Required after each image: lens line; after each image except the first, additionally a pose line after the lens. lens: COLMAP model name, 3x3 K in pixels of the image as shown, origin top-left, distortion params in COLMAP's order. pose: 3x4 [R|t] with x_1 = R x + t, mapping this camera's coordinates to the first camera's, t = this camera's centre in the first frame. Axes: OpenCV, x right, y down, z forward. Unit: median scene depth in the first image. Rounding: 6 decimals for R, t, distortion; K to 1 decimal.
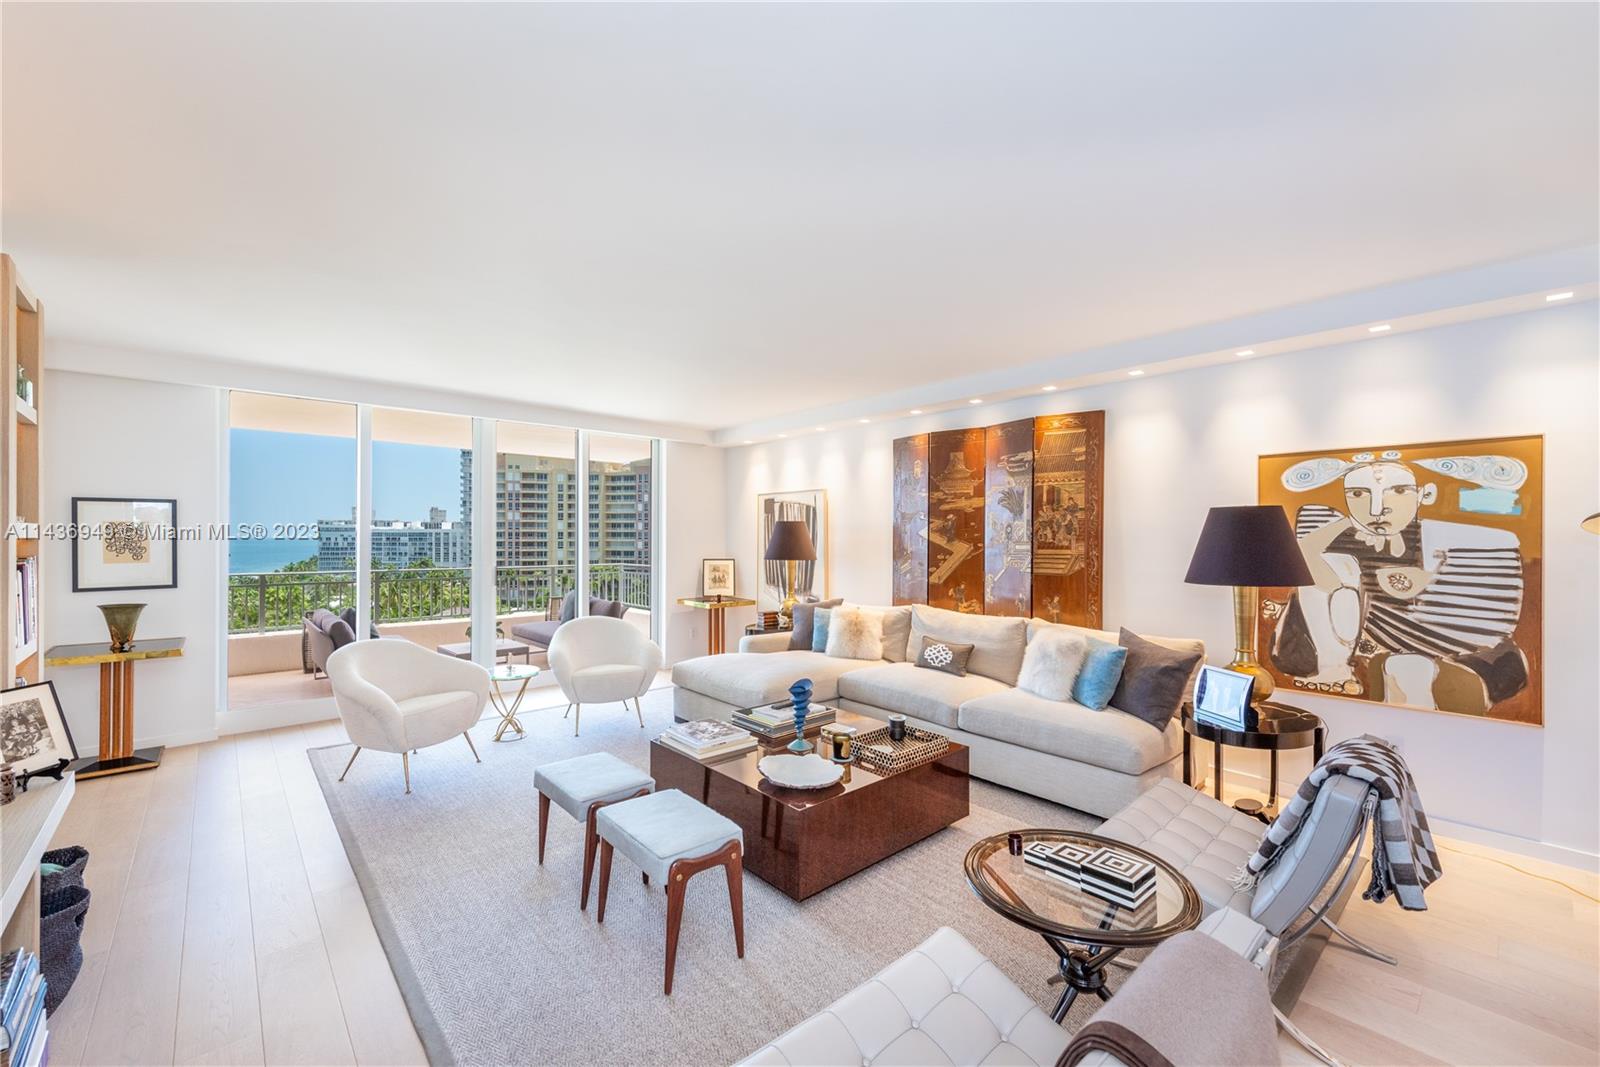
lens RADIAL K [[662.9, 0, 794.7], [0, 662.9, 532.2], [0, 0, 1]] dist [0.000544, 0.000001]
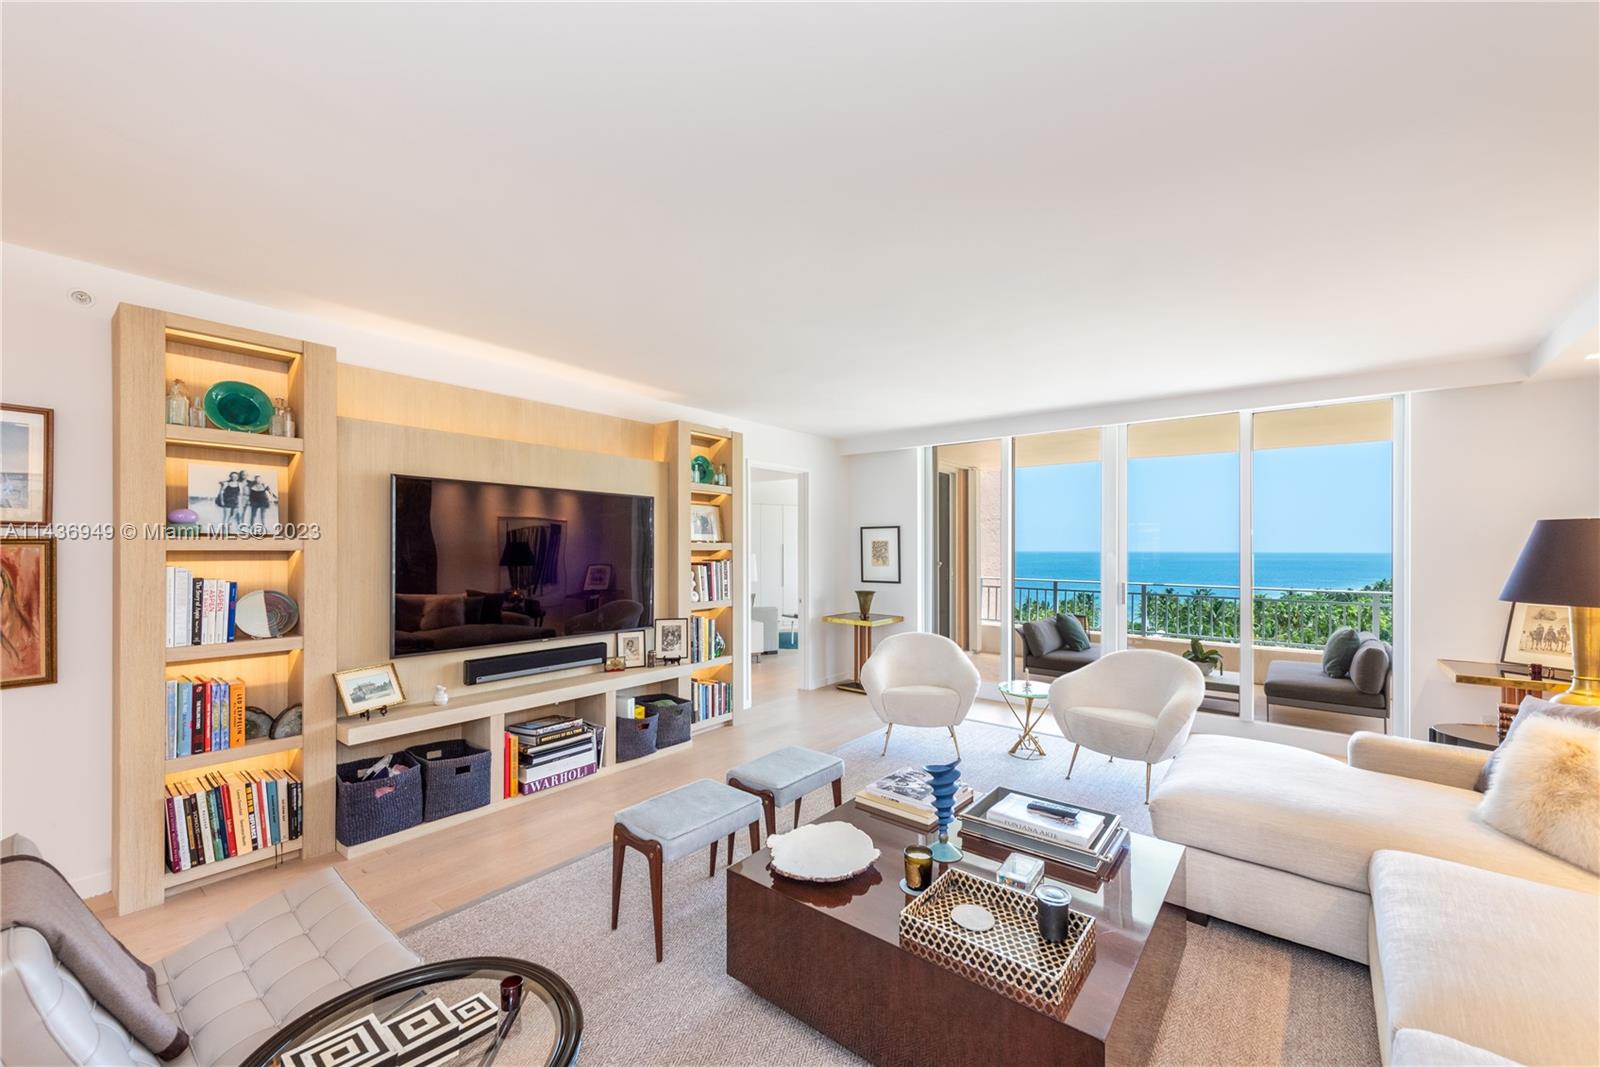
lens RADIAL K [[631.4, 0, 794.8], [0, 631.4, 543.4], [0, 0, 1]] dist [0.001701, 0.000079]
pose [[0.142166, -0.007053, -0.989818, 0.525079], [0.003258, 0.999973, -0.006657, 0.000383], [0.989837, -0.002278, 0.142185, 0.603628]]
